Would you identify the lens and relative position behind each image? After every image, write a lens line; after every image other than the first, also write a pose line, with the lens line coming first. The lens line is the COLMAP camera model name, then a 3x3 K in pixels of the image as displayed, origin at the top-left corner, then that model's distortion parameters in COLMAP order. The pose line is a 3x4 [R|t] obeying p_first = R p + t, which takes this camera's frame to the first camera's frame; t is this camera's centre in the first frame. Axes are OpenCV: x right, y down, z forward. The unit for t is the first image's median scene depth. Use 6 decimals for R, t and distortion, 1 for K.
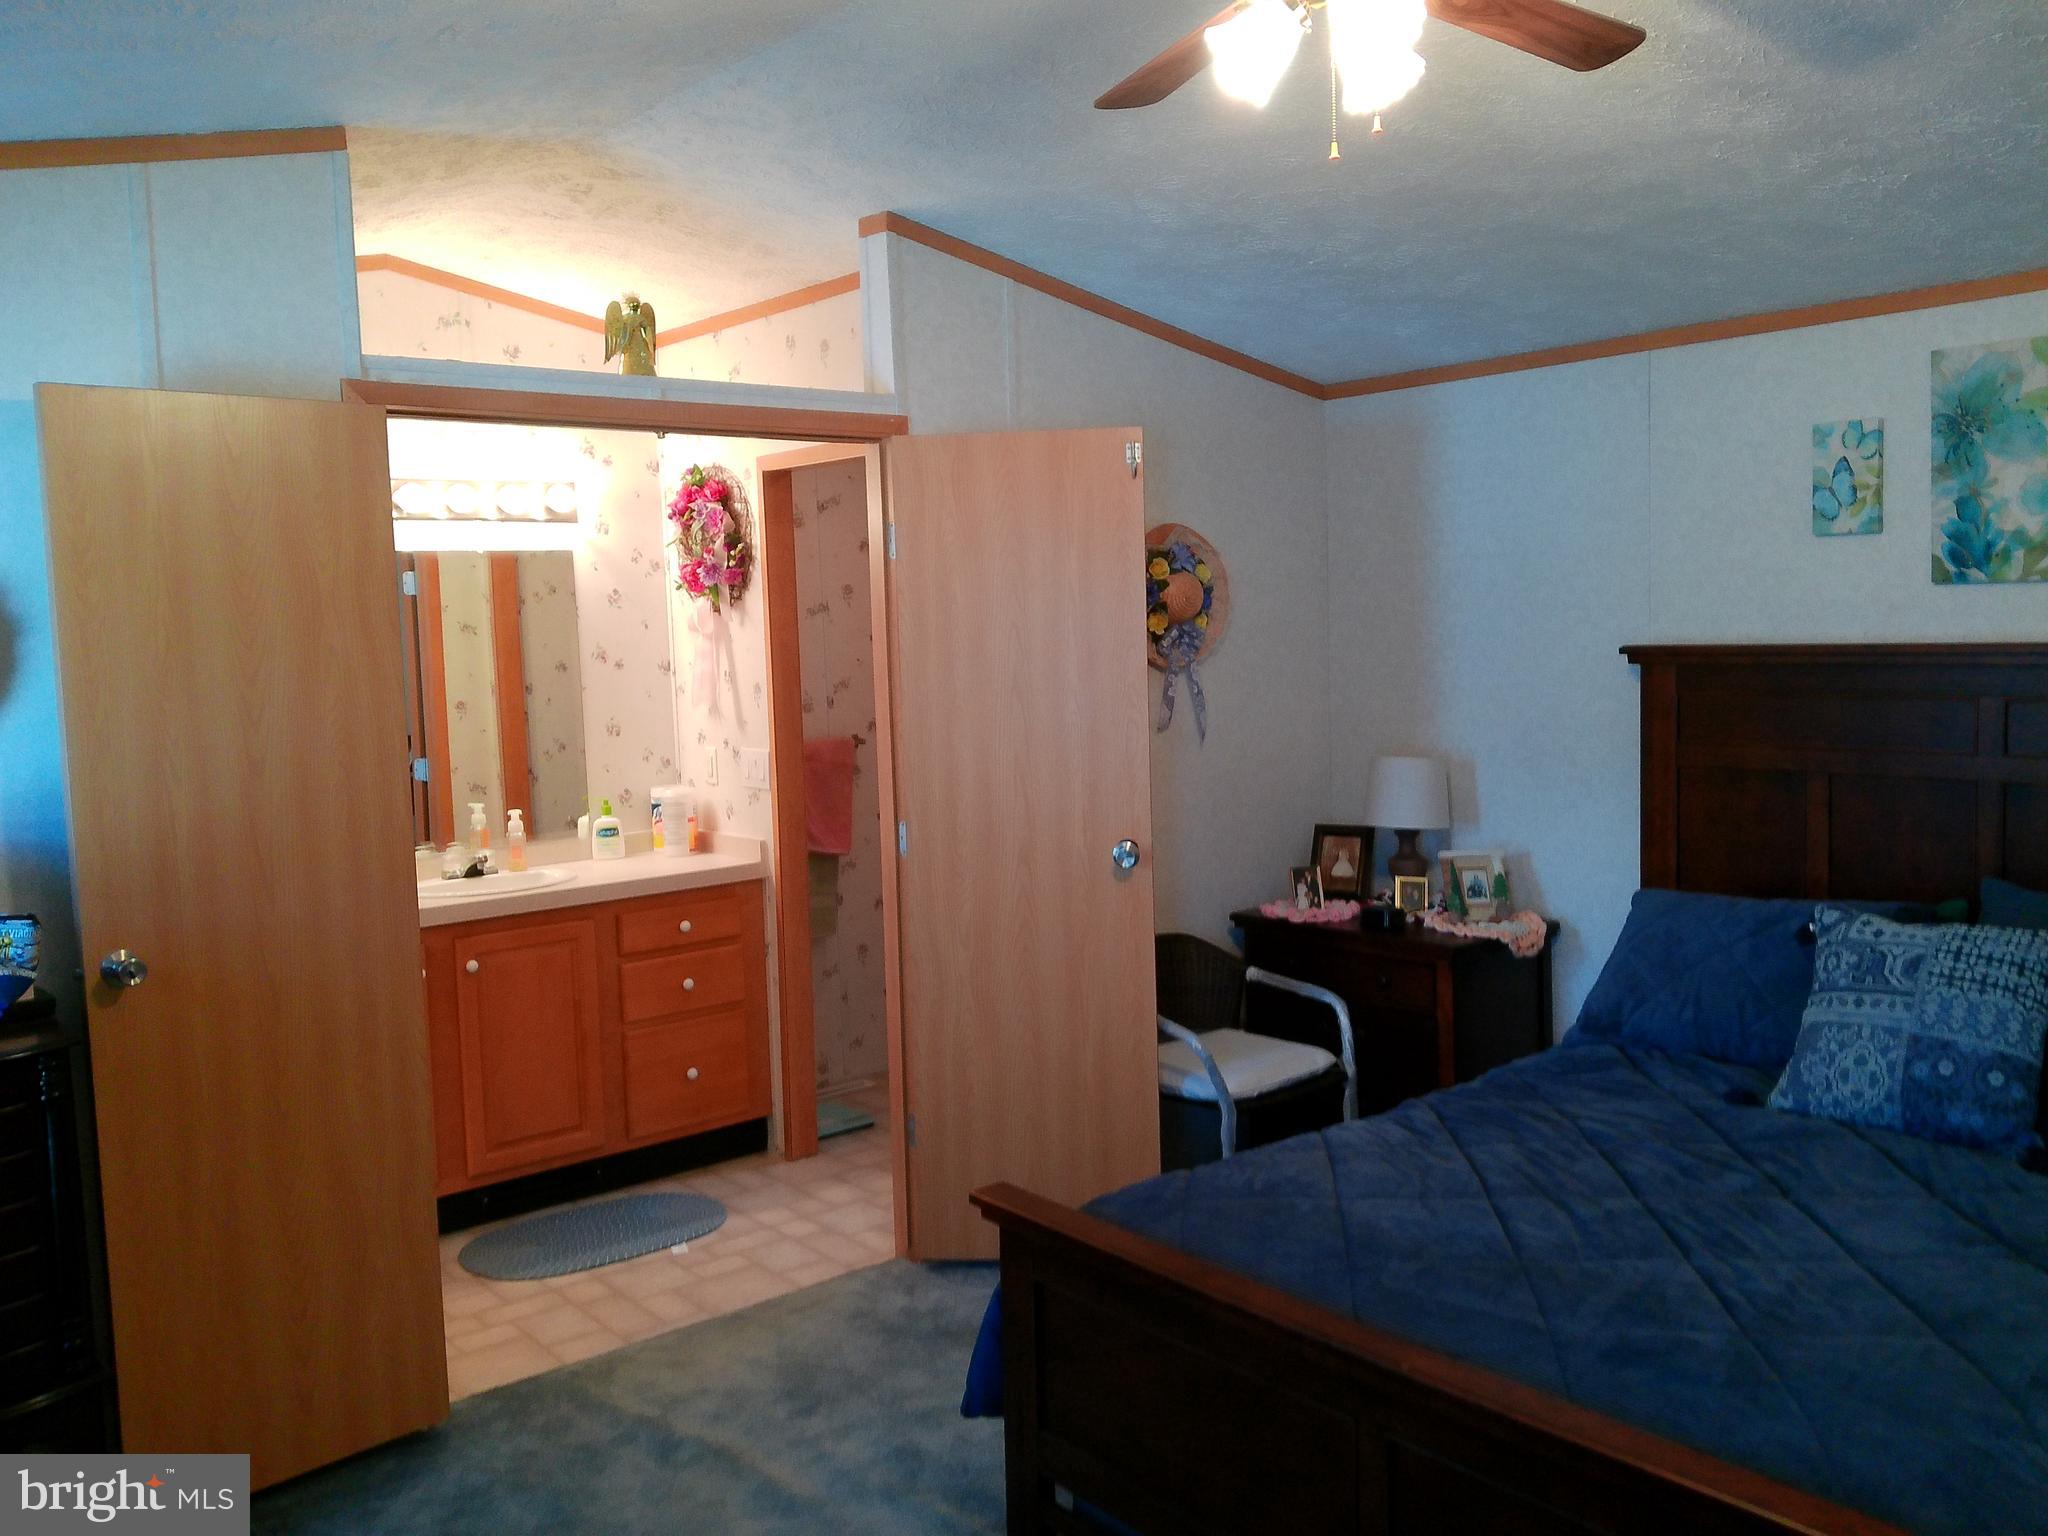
lens RADIAL K [[1674.9, 0, 1056.7], [0, 1674.9, 751.9], [0, 0, 1]] dist [0.073887, -0.157564]
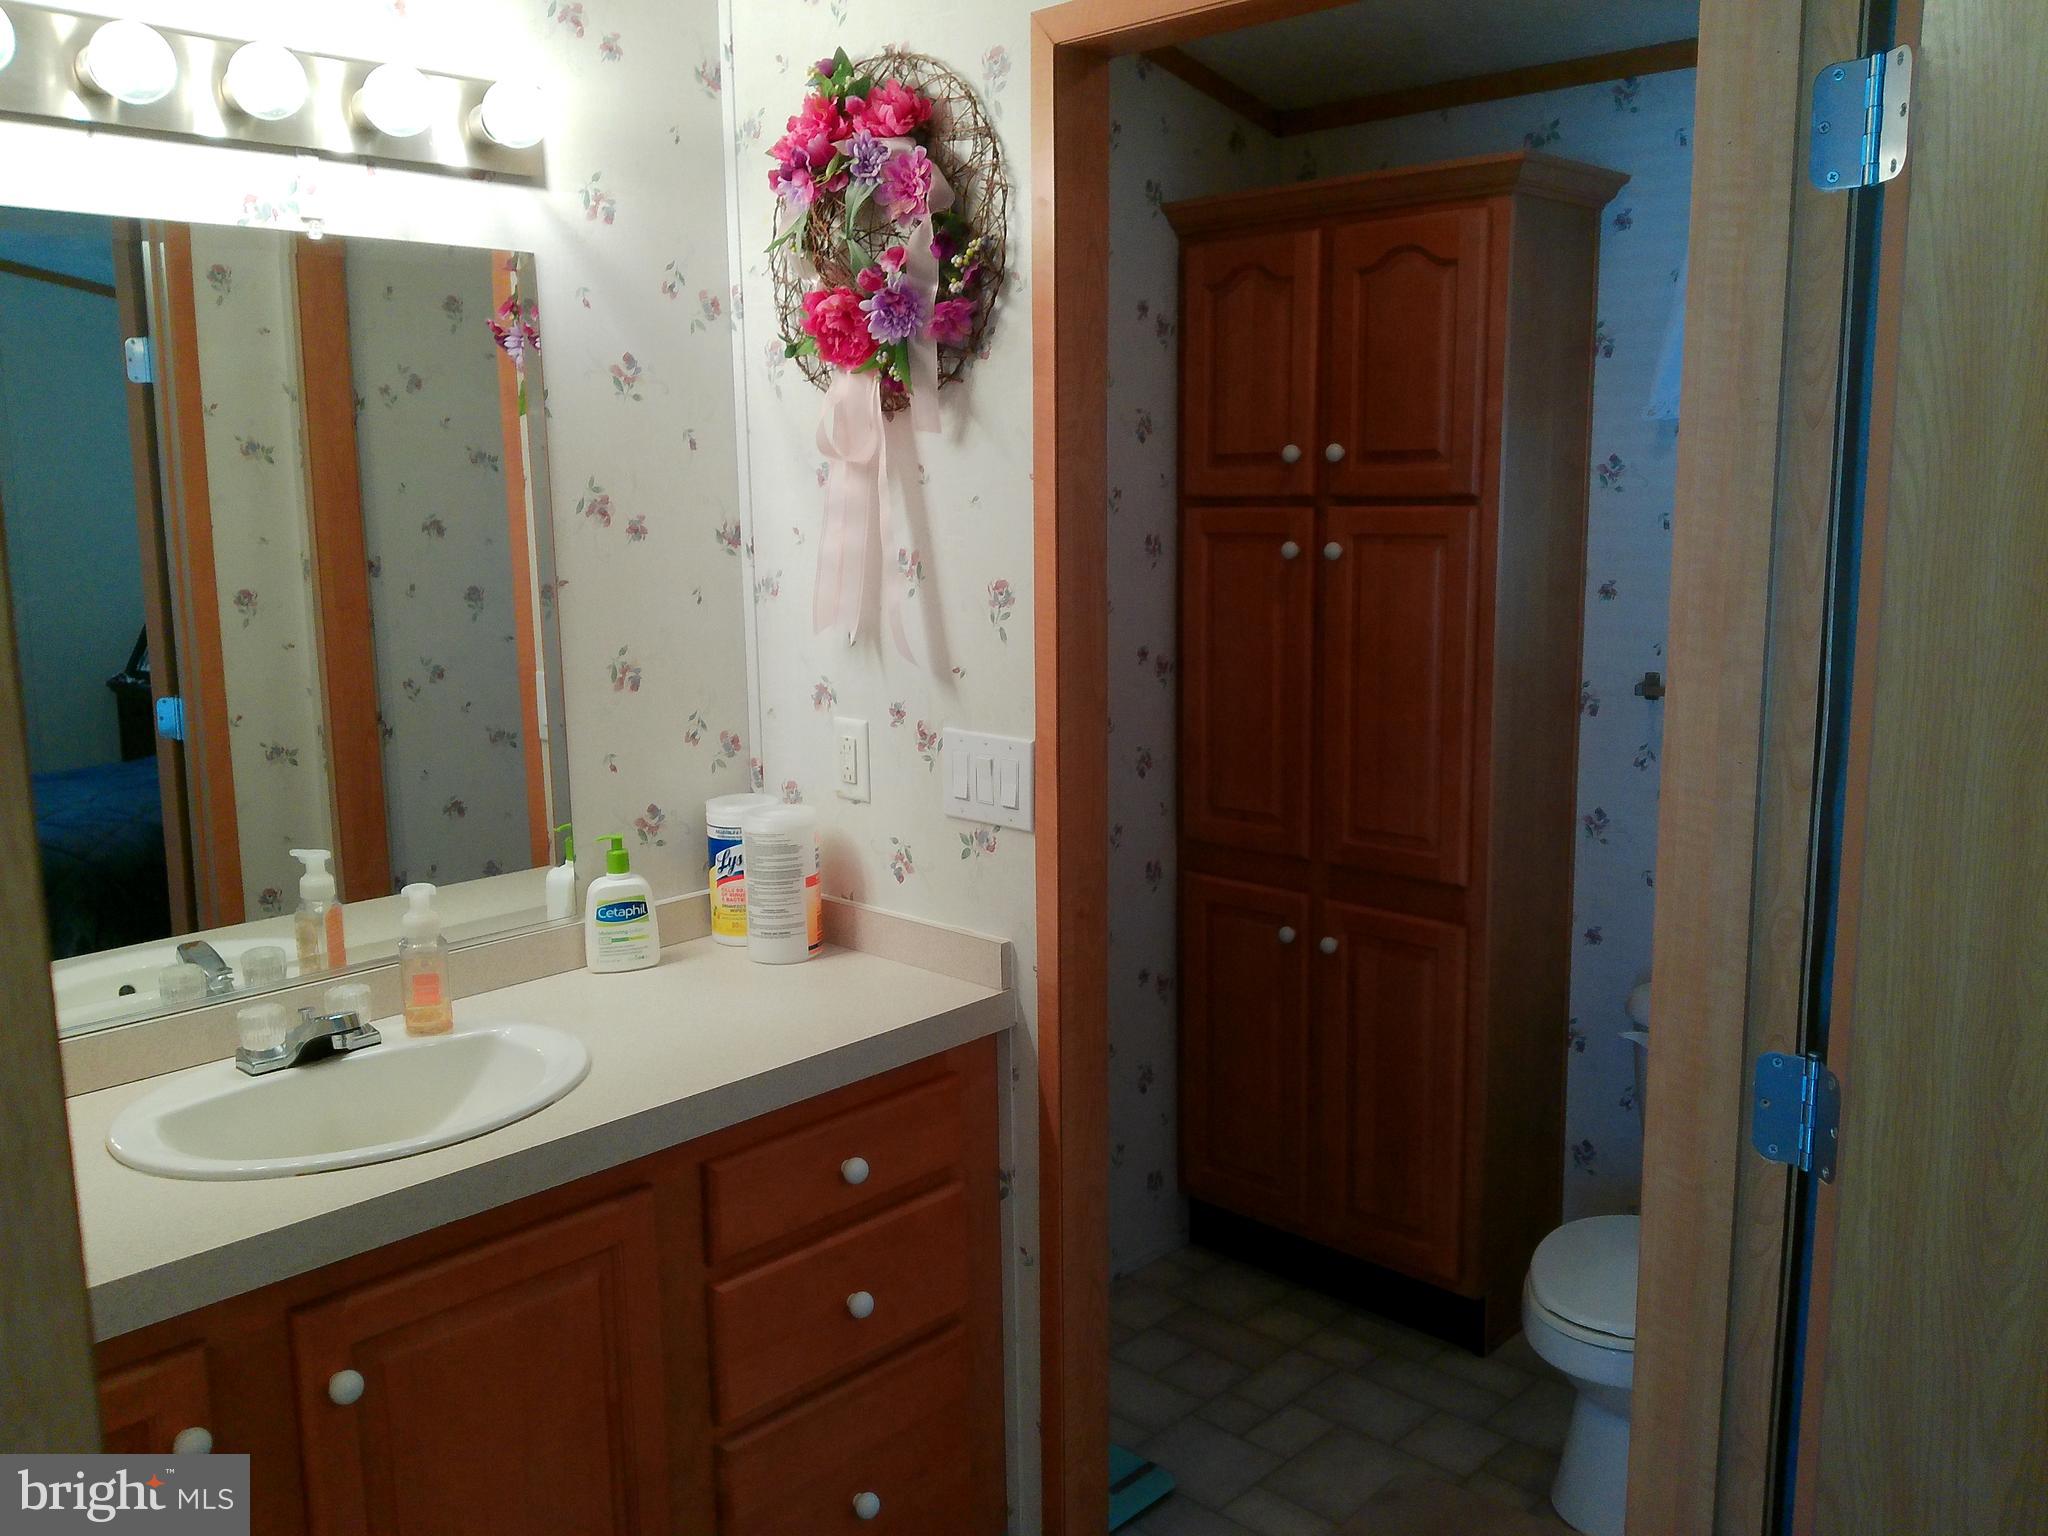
lens RADIAL K [[1674.9, 0, 1056.7], [0, 1674.9, 751.9], [0, 0, 1]] dist [0.073887, -0.157564]
pose [[0.992280, 0.002200, 0.124002, -0.213186], [-0.012033, 0.996833, 0.078604, -0.030668], [-0.123436, -0.079489, 0.989164, 0.564587]]
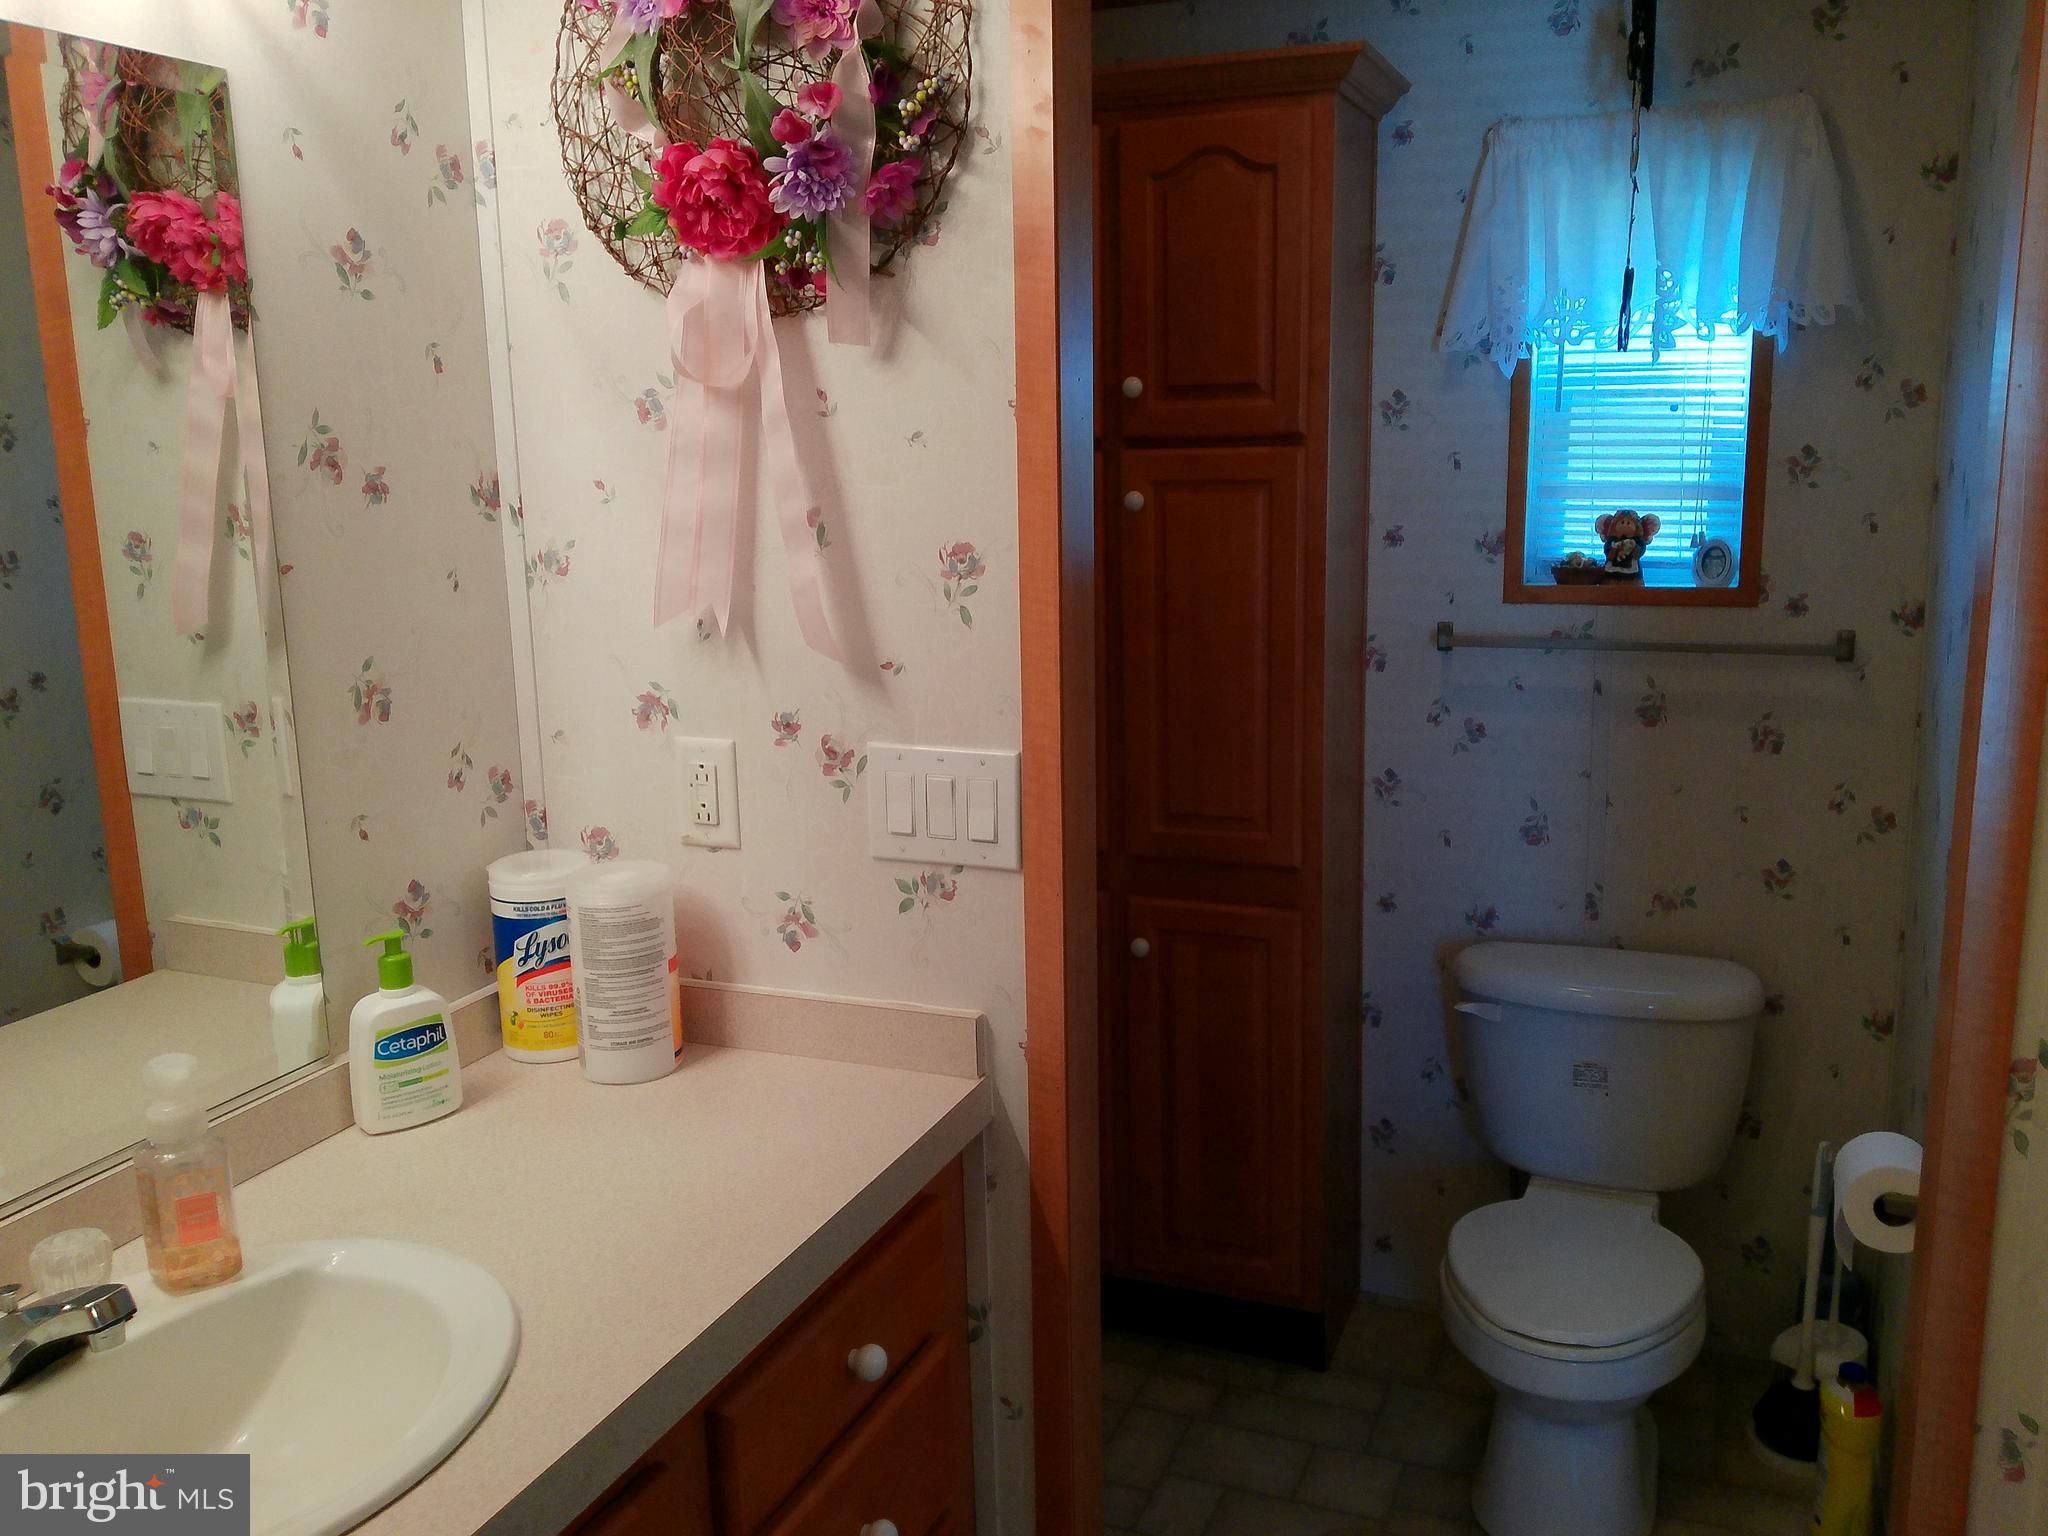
lens RADIAL K [[1674.9, 0, 1056.7], [0, 1674.9, 751.9], [0, 0, 1]] dist [0.073887, -0.157564]
pose [[0.878844, -0.075638, 0.471075, -0.310869], [0.029167, 0.994024, 0.105190, -0.033985], [-0.476216, -0.078705, 0.875799, 0.694786]]
